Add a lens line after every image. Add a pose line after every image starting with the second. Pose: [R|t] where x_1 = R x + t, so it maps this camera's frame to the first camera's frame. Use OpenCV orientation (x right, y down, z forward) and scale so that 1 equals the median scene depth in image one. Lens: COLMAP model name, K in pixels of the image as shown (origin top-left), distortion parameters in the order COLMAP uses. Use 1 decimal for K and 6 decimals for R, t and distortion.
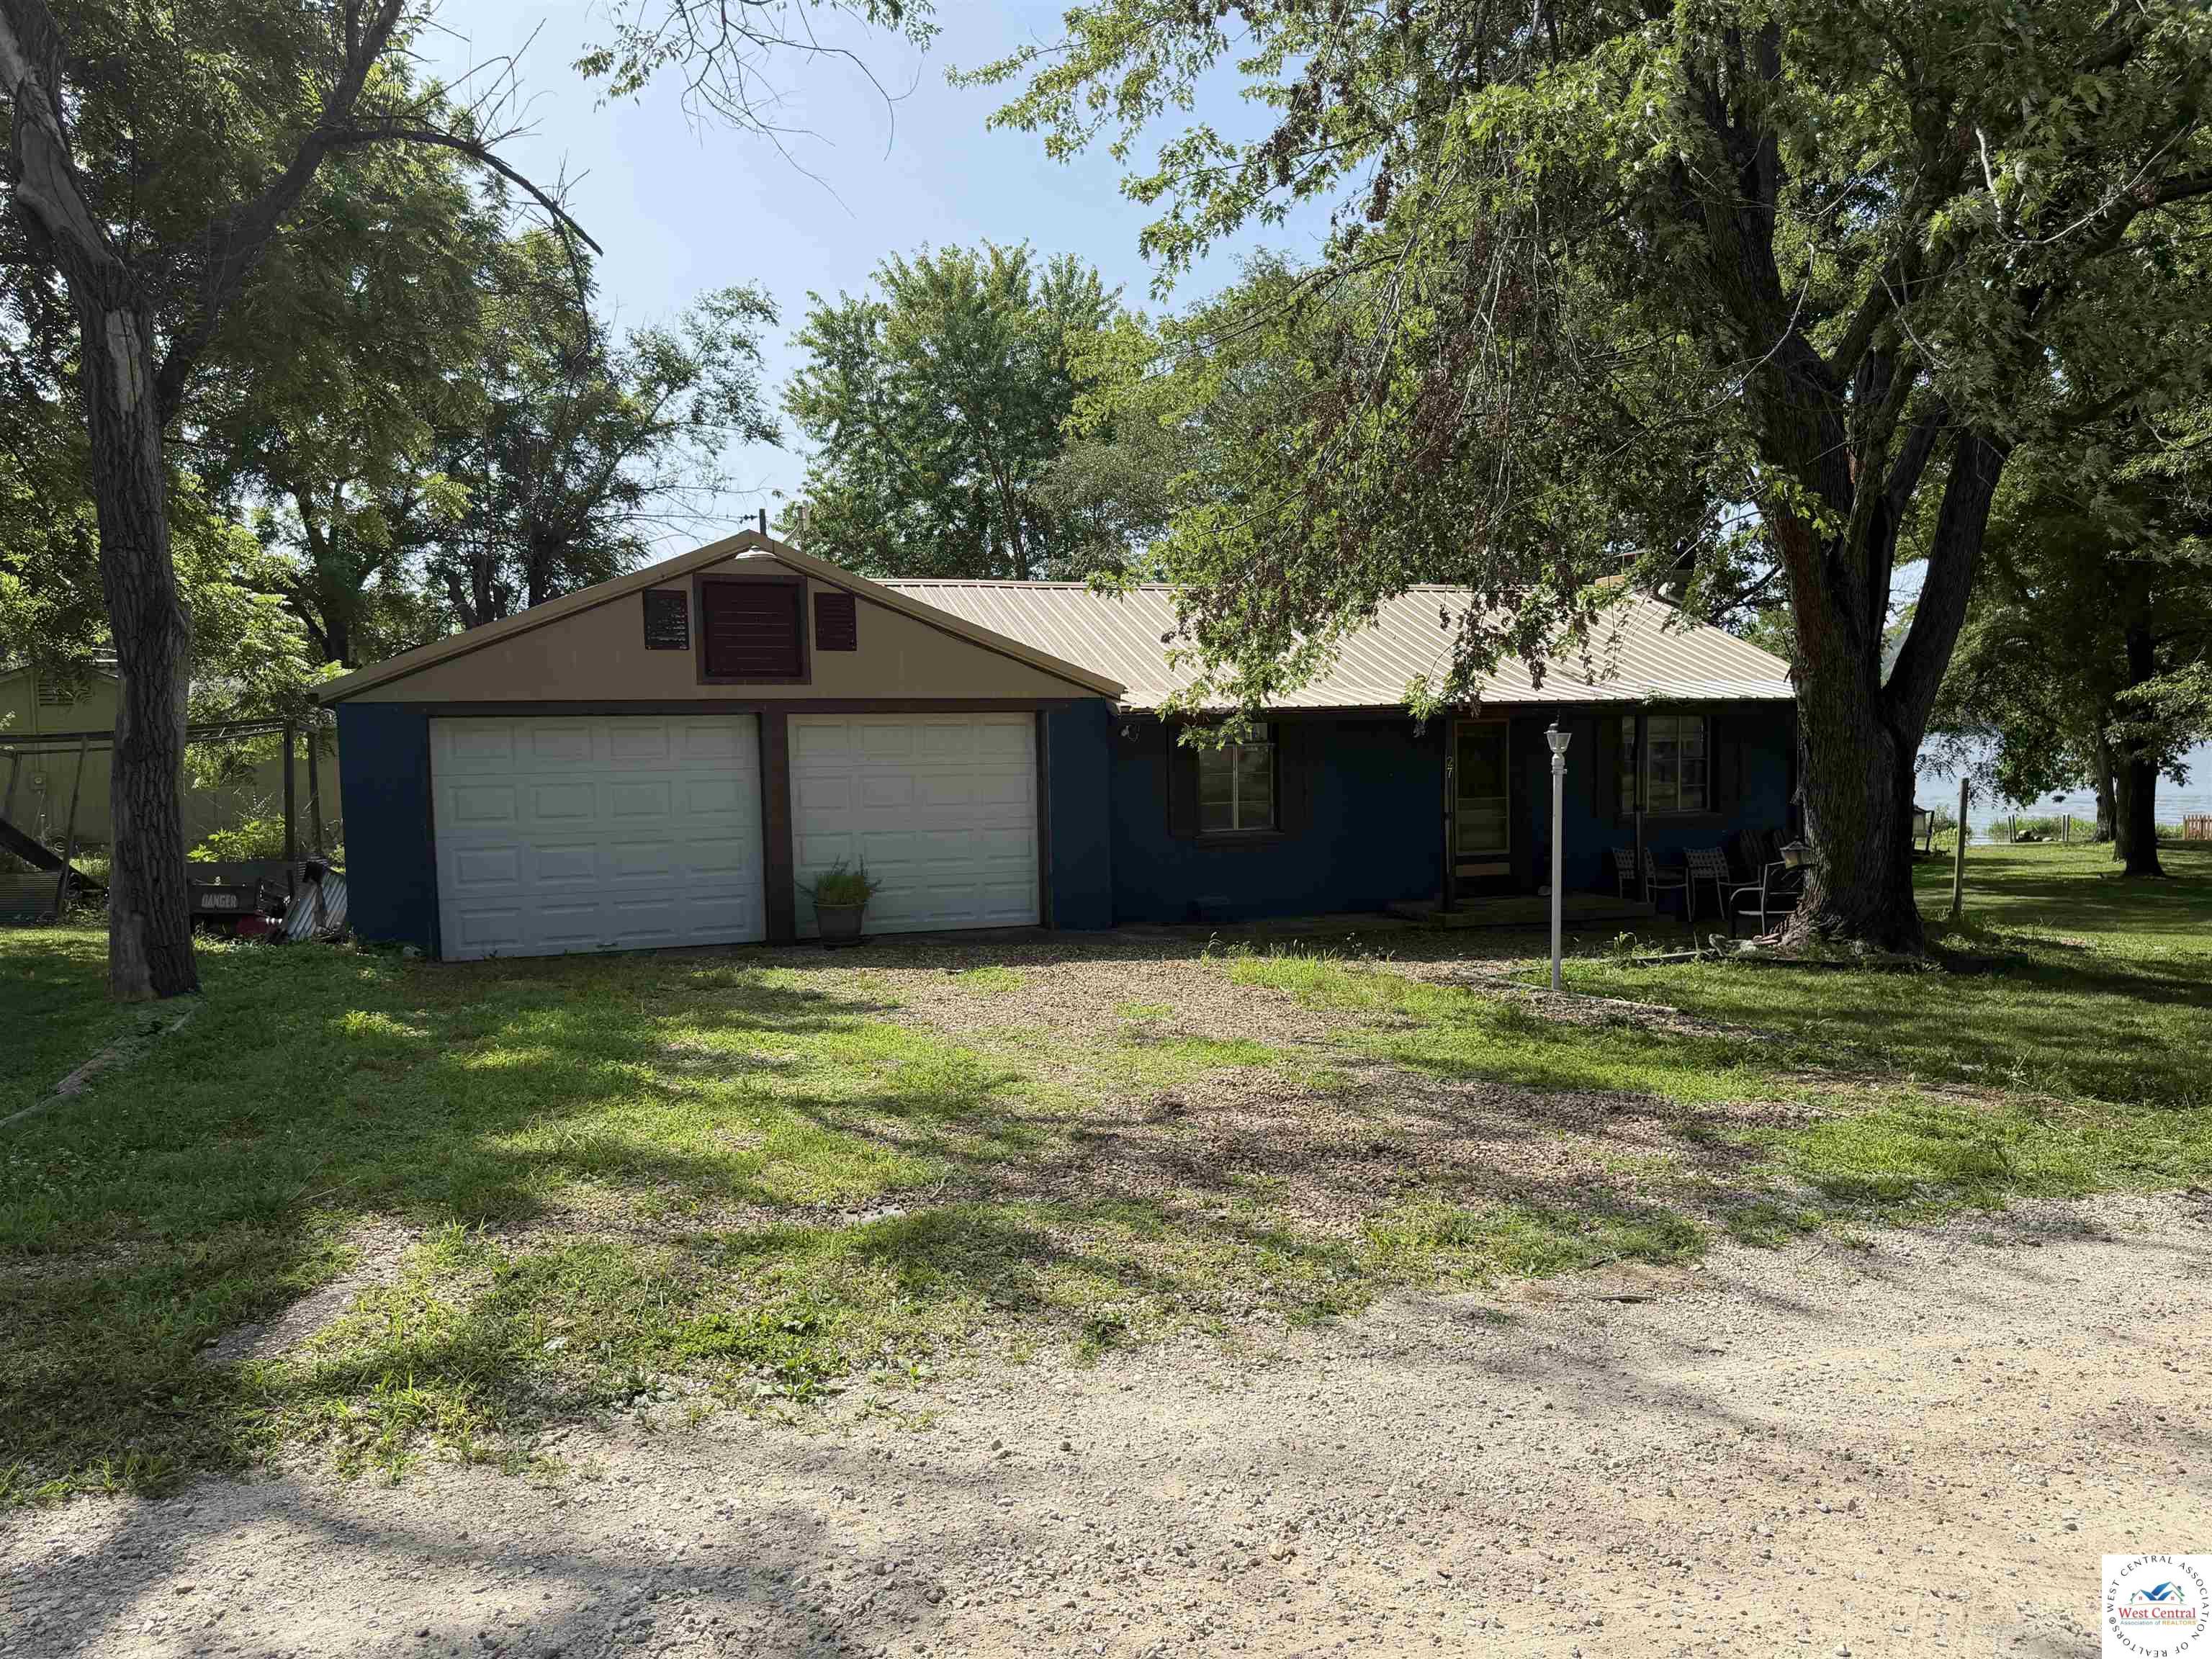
lens RADIAL K [[1585.1, 0, 1118.2], [0, 1585.1, 849.2], [0, 0, 1]] dist [0.035859, -0.038484]
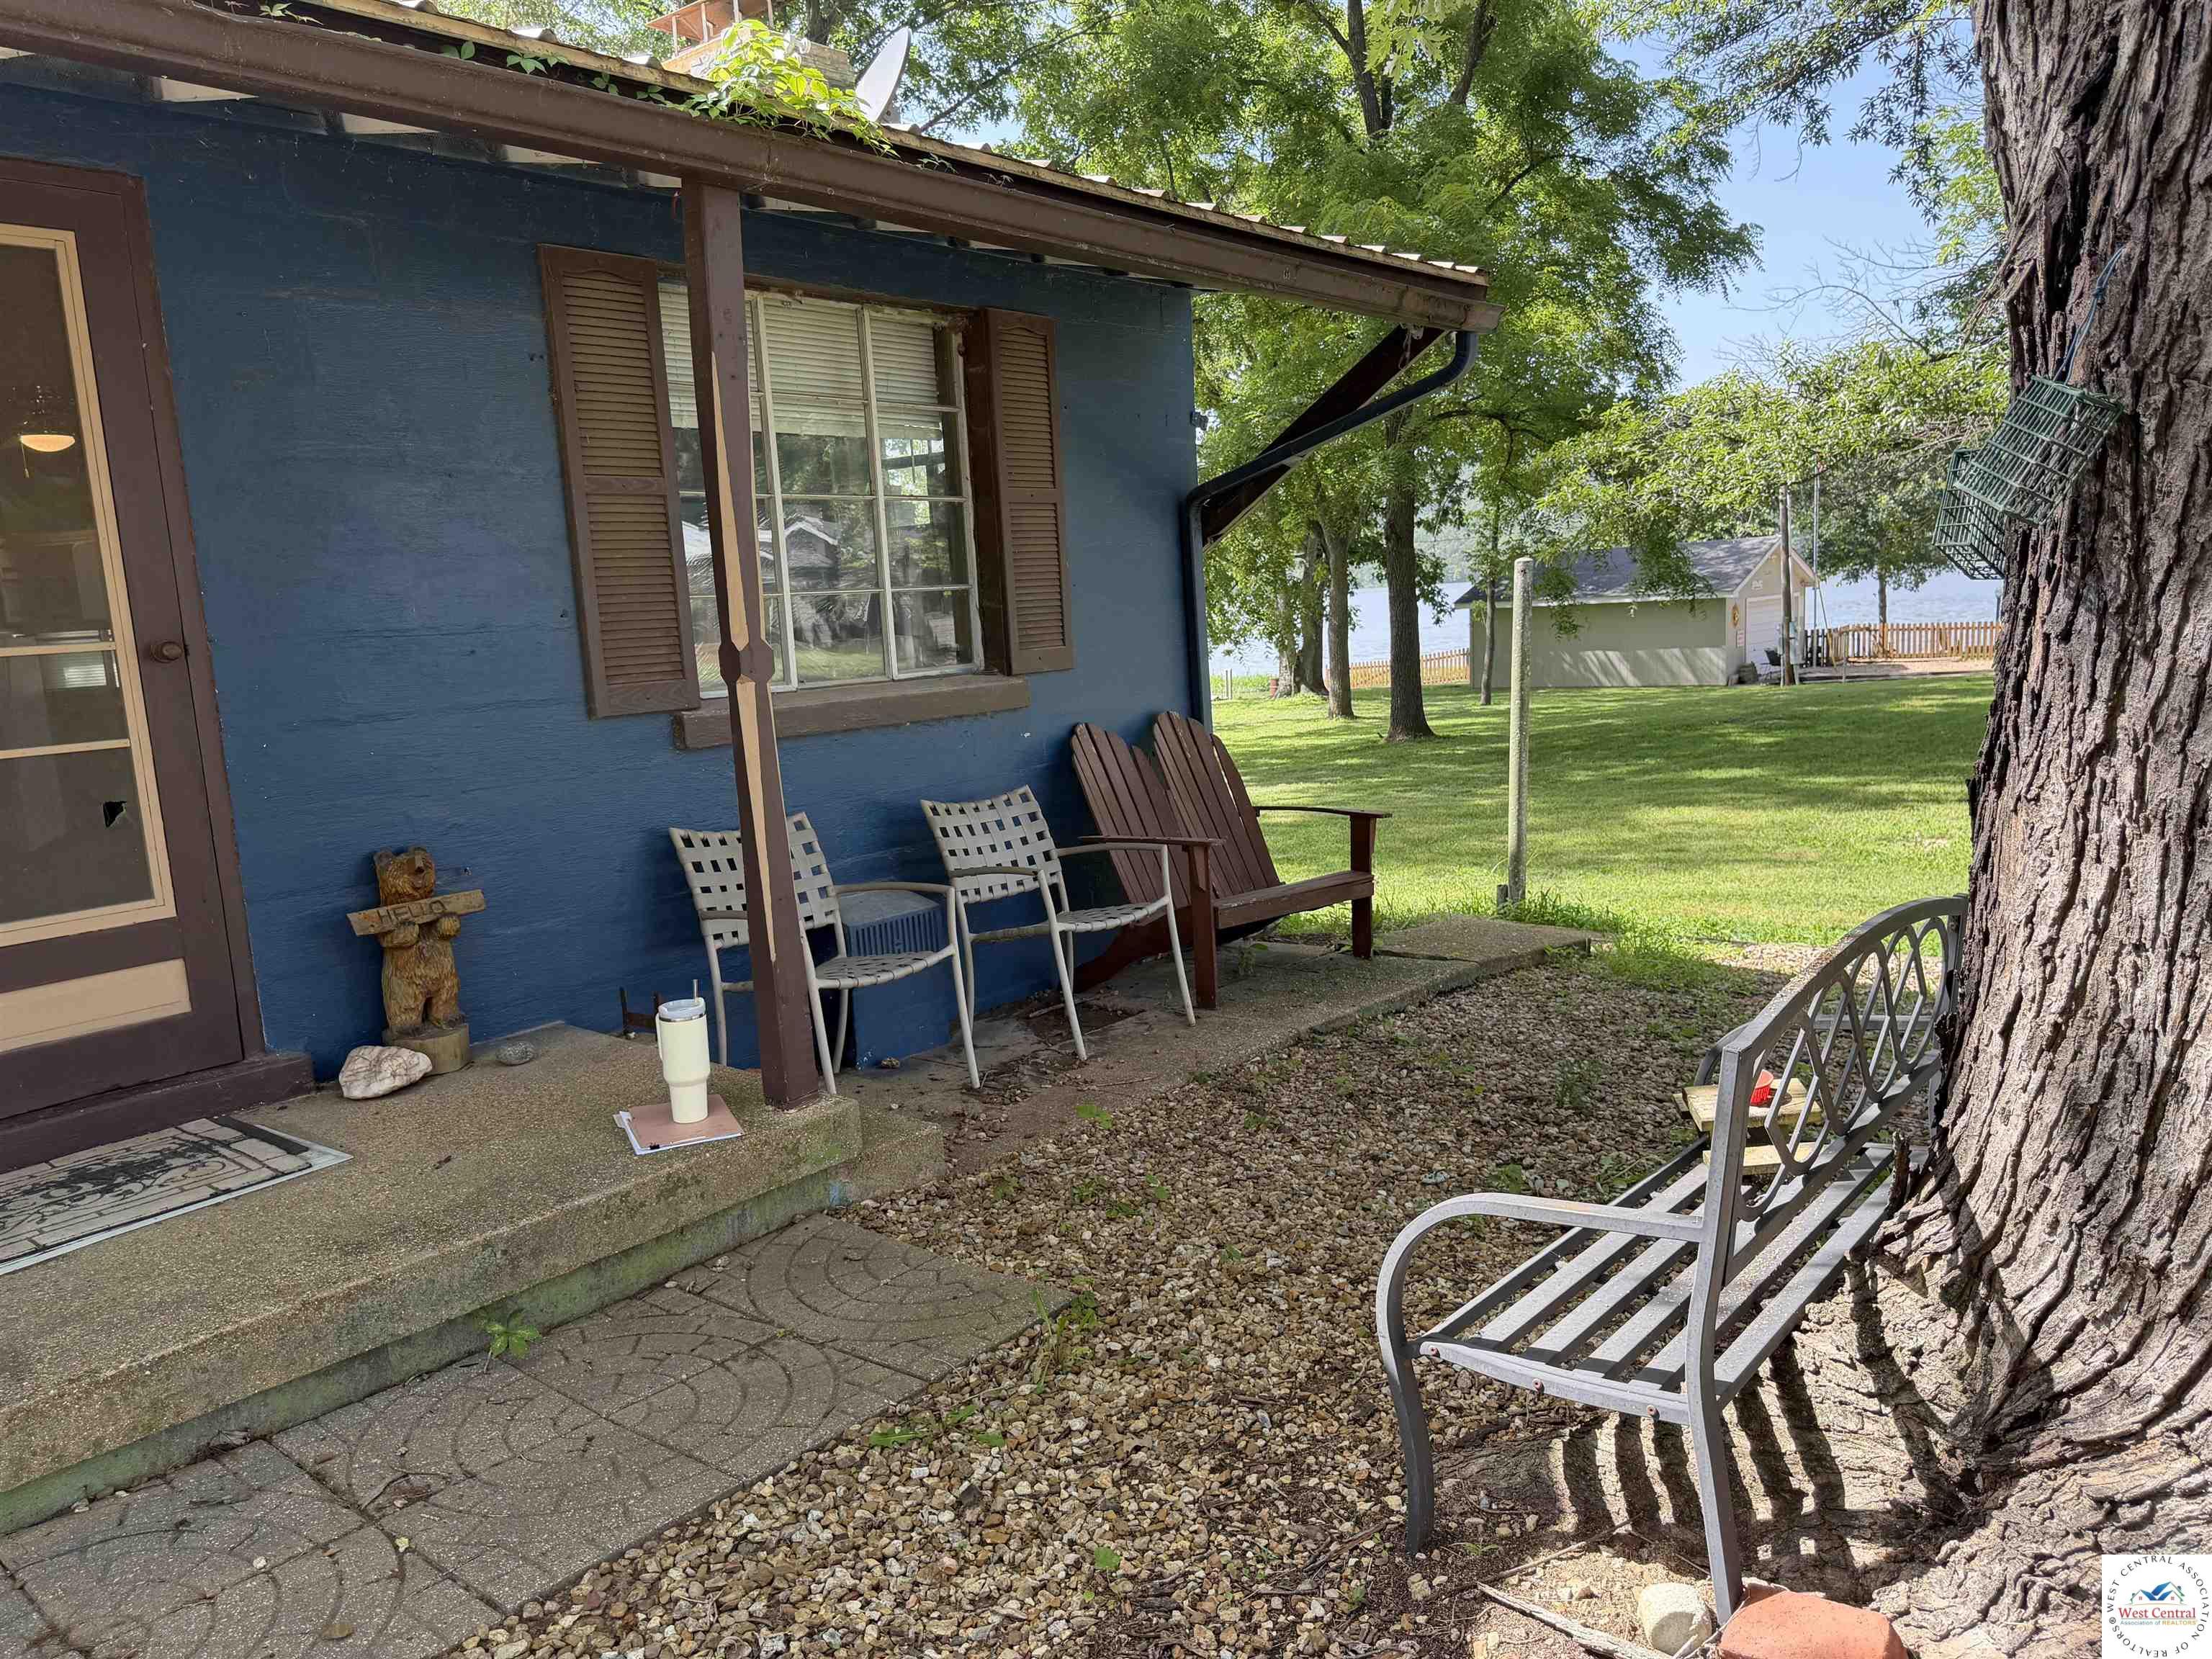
lens RADIAL K [[1585.1, 0, 1118.2], [0, 1585.1, 849.2], [0, 0, 1]] dist [0.035859, -0.038484]
pose [[0.850699, -0.127907, 0.509855, 0.241560], [0.099550, 0.991593, 0.082661, -0.011100], [-0.516141, -0.019563, 0.856280, 0.741329]]
